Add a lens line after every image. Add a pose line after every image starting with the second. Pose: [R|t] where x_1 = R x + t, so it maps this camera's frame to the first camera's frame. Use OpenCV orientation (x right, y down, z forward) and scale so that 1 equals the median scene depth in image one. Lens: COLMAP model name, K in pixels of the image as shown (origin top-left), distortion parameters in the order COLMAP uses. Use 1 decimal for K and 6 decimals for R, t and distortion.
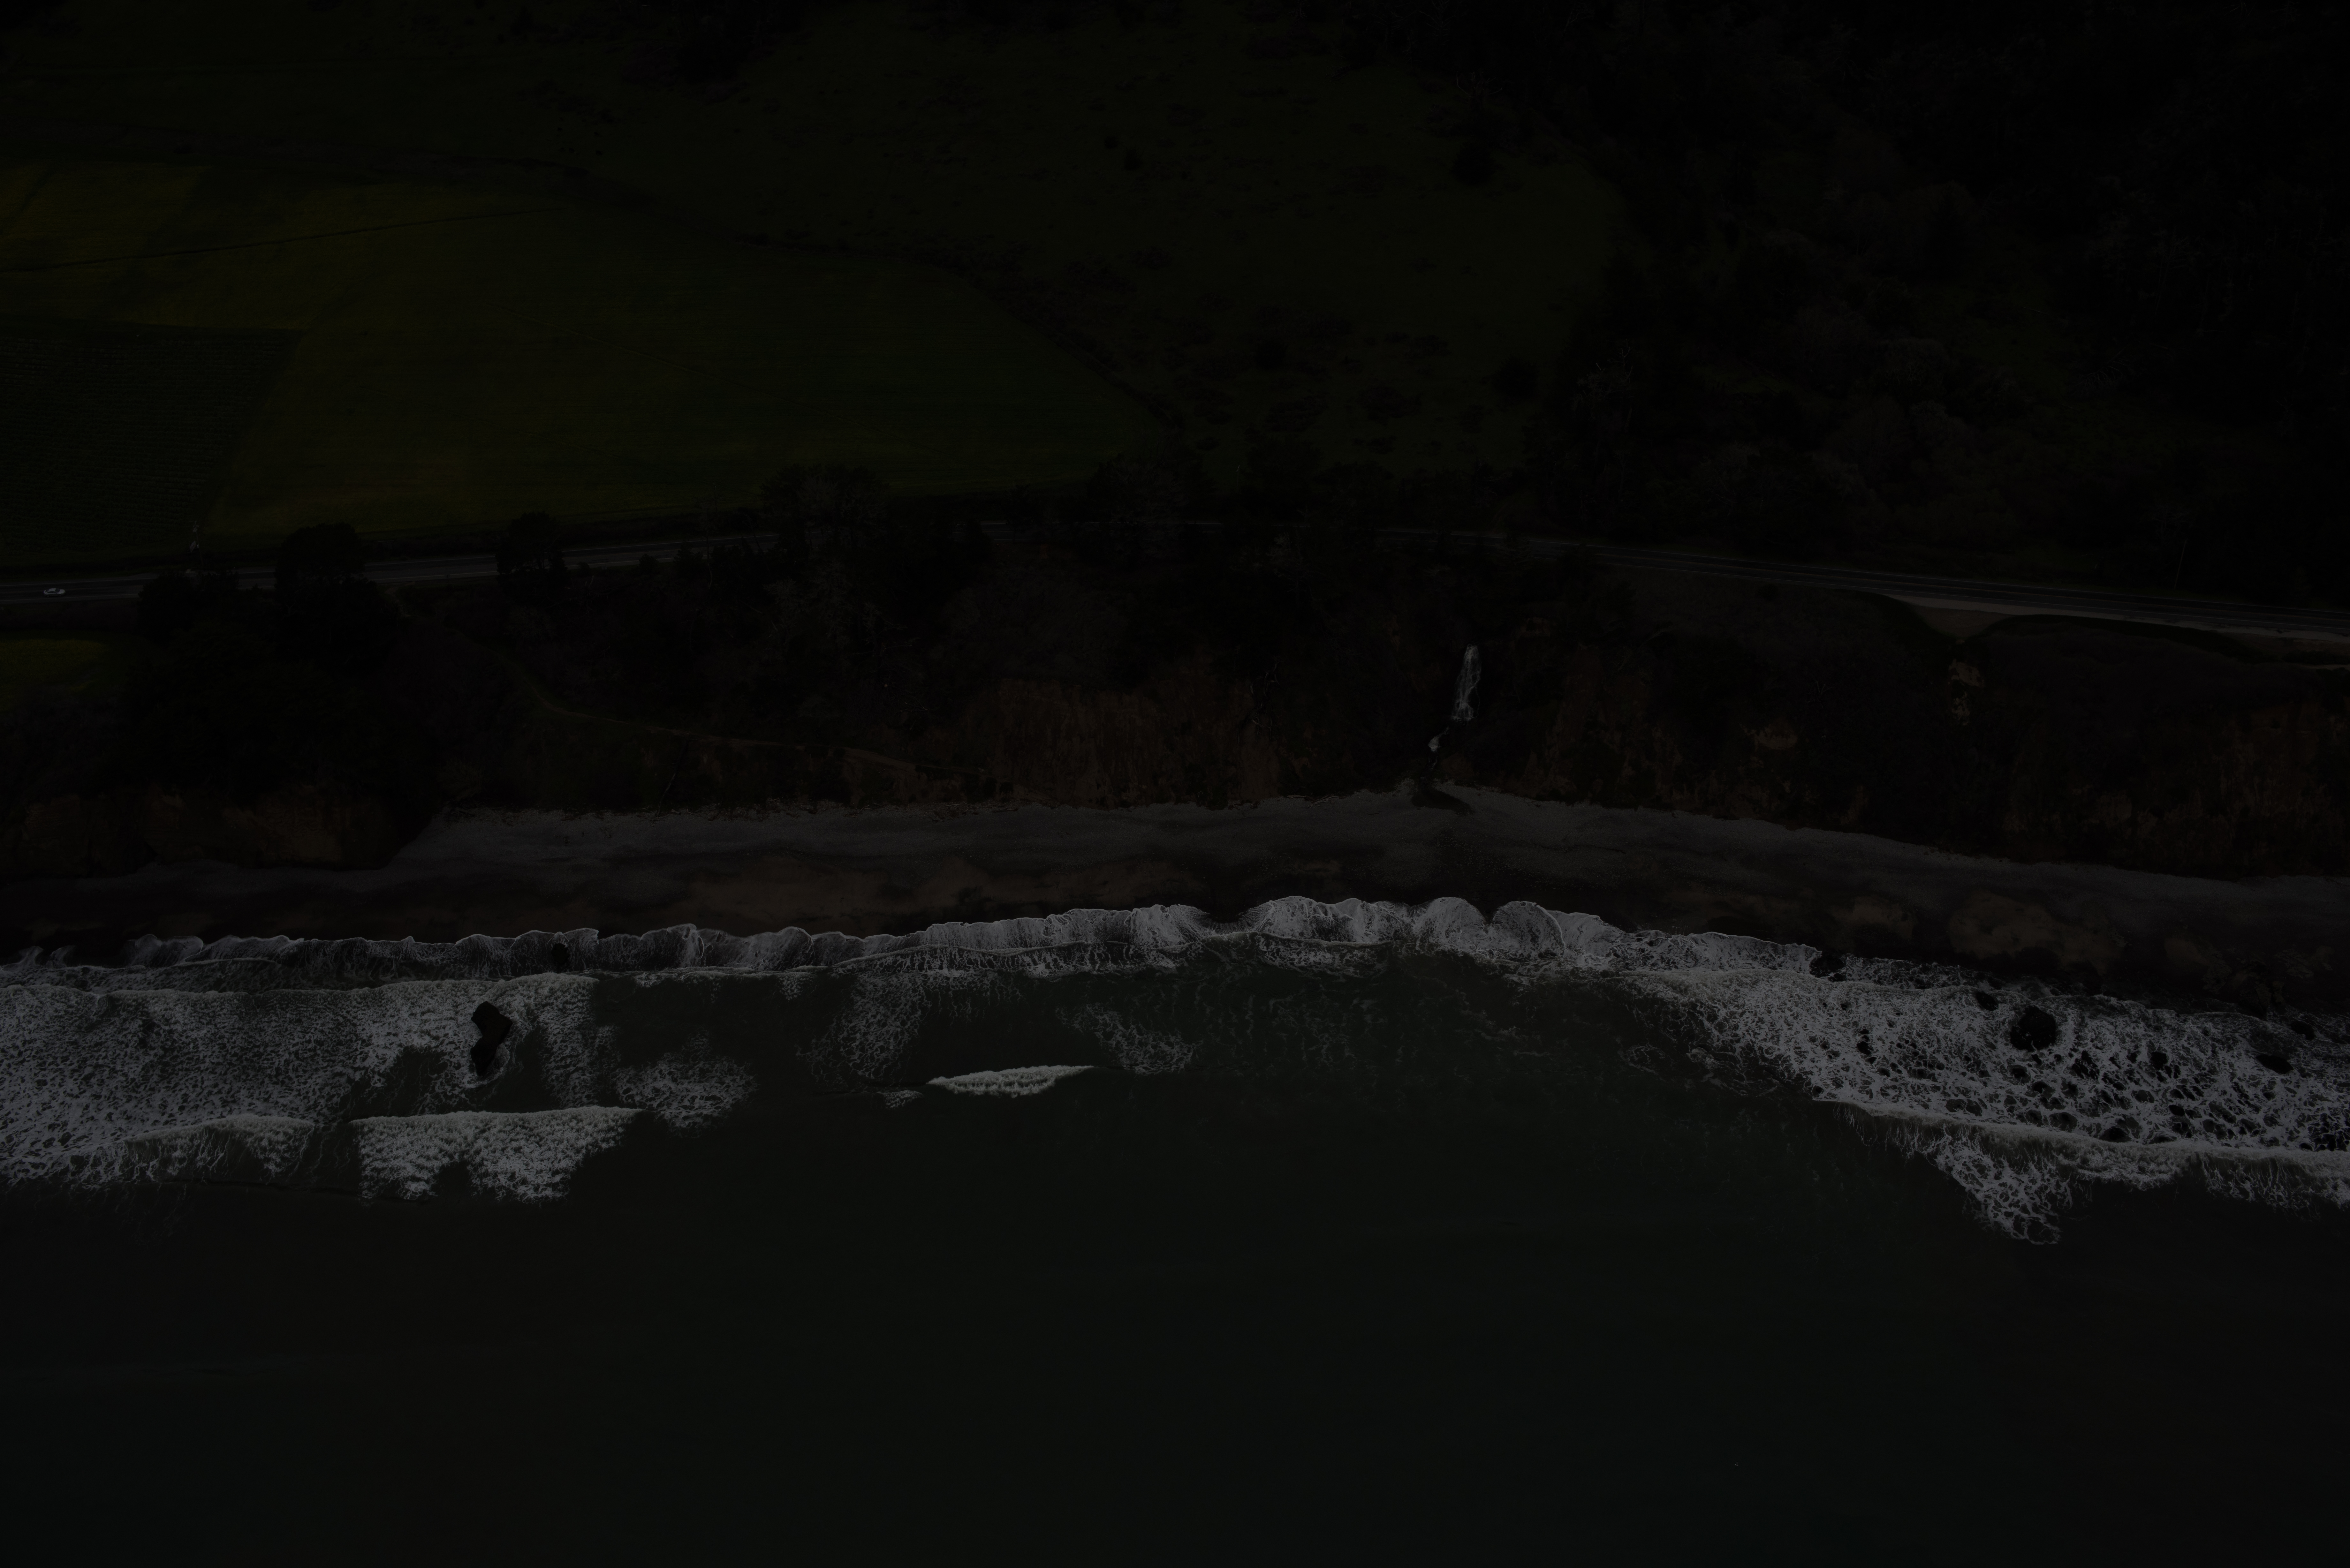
lens RADIAL K [[2657.8, 0, 1183.0], [0, 2657.8, 789.4], [0, 0, 1]] dist [-0.094968, 0.000000]
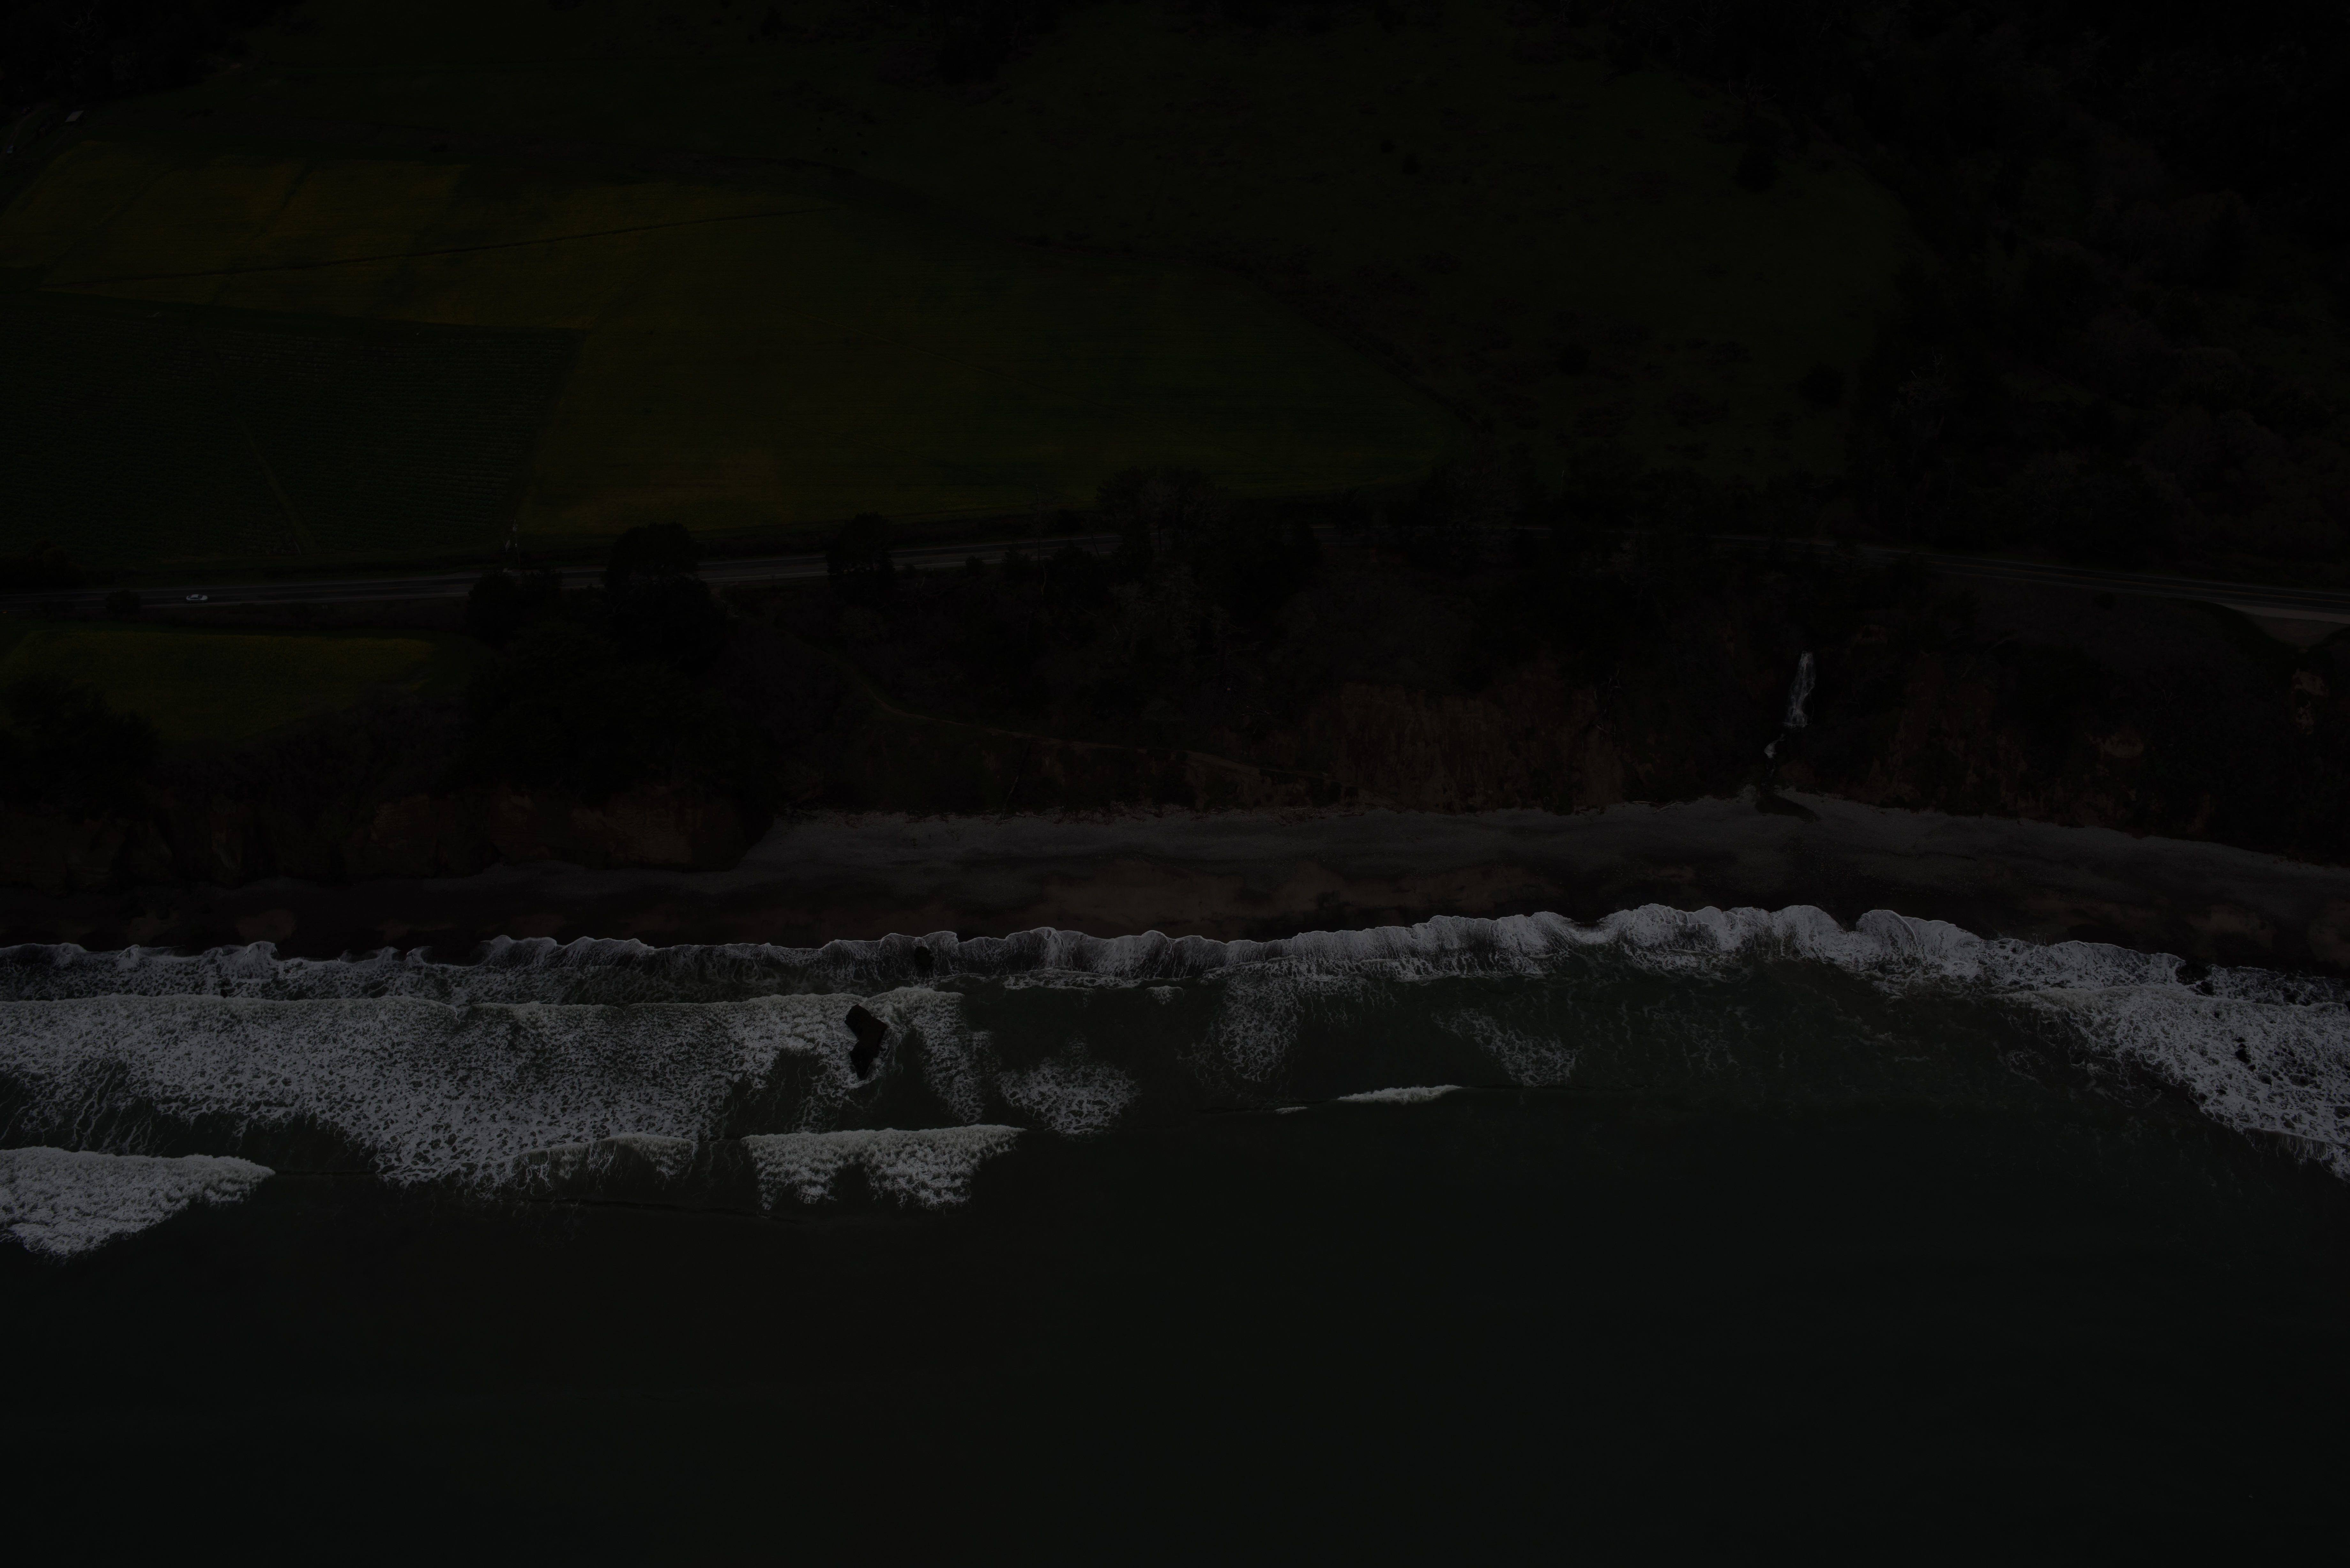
lens RADIAL K [[2657.8, 0, 1159.7], [0, 2657.8, 788.2], [0, 0, 1]] dist [-0.094968, 0.000000]
pose [[0.999837, 0.005051, -0.017352, -0.120413], [-0.005072, 0.999986, -0.001200, -0.000484], [0.017346, 0.001288, 0.999849, 0.000047]]
